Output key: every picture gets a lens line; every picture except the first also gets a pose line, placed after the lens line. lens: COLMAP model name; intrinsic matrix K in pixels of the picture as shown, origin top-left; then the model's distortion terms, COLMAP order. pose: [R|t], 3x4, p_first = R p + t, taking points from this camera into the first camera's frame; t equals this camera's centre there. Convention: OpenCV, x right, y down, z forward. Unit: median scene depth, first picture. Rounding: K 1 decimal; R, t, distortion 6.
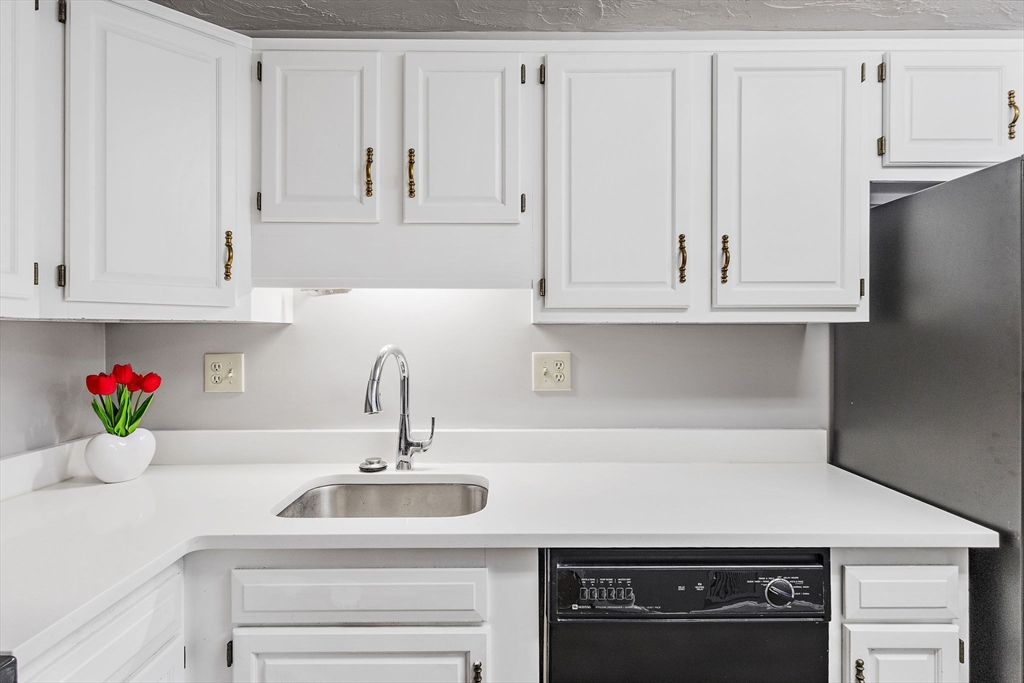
lens RADIAL K [[545.6, 0, 511.9], [0, 545.6, 338.5], [0, 0, 1]] dist [-0.000212, -0.000993]
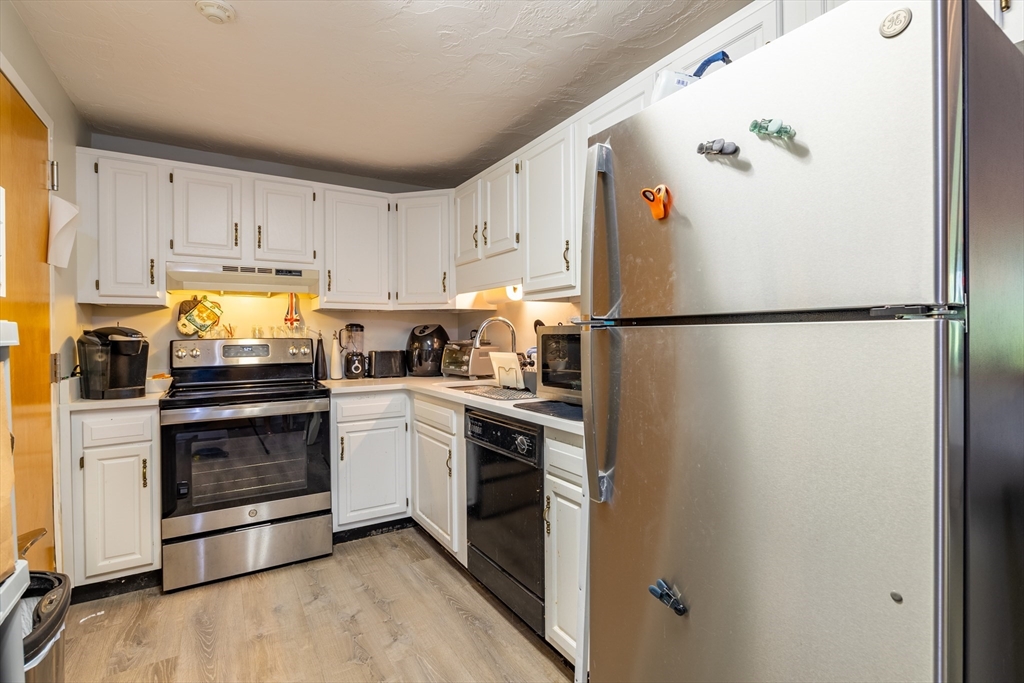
lens RADIAL K [[471.2, 0, 509.5], [0, 471.2, 339.2], [0, 0, 1]] dist [-0.003601, 0.000089]
pose [[0.526689, 0.003192, -0.850052, 1.376081], [-0.001447, 0.999995, 0.002858, 0.093611], [0.850057, -0.000275, 0.526691, 0.127822]]
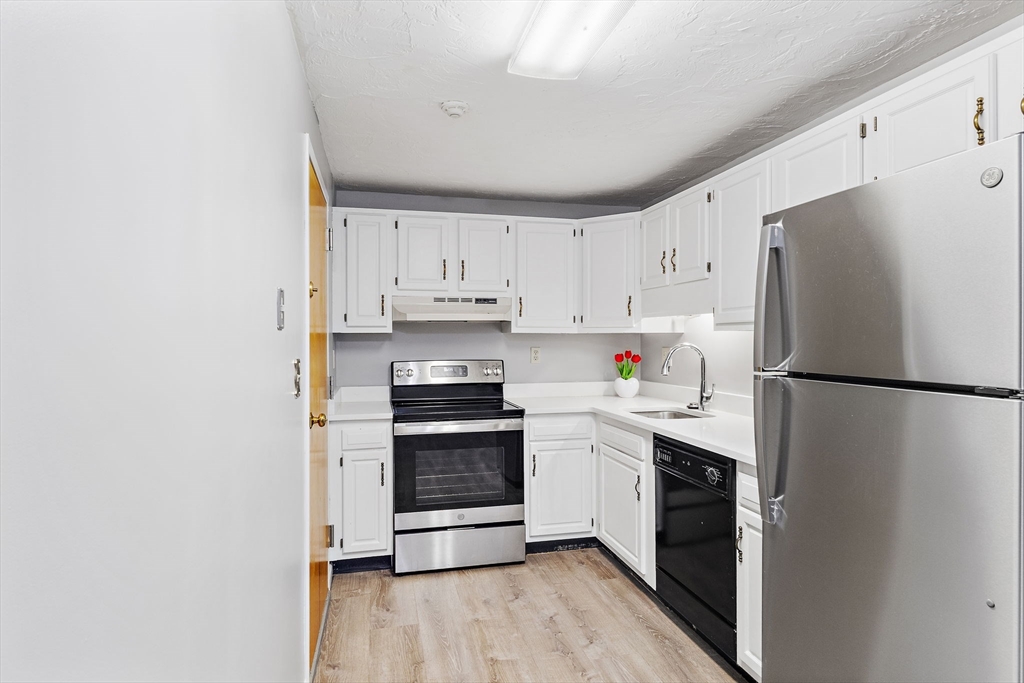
lens RADIAL K [[545.6, 0, 512.8], [0, 545.6, 342.4], [0, 0, 1]] dist [-0.000212, -0.000993]
pose [[0.237300, 0.005674, -0.971420, 1.662247], [-0.006564, 0.999969, 0.004237, 0.003876], [0.971414, 0.005371, 0.237330, -0.084338]]
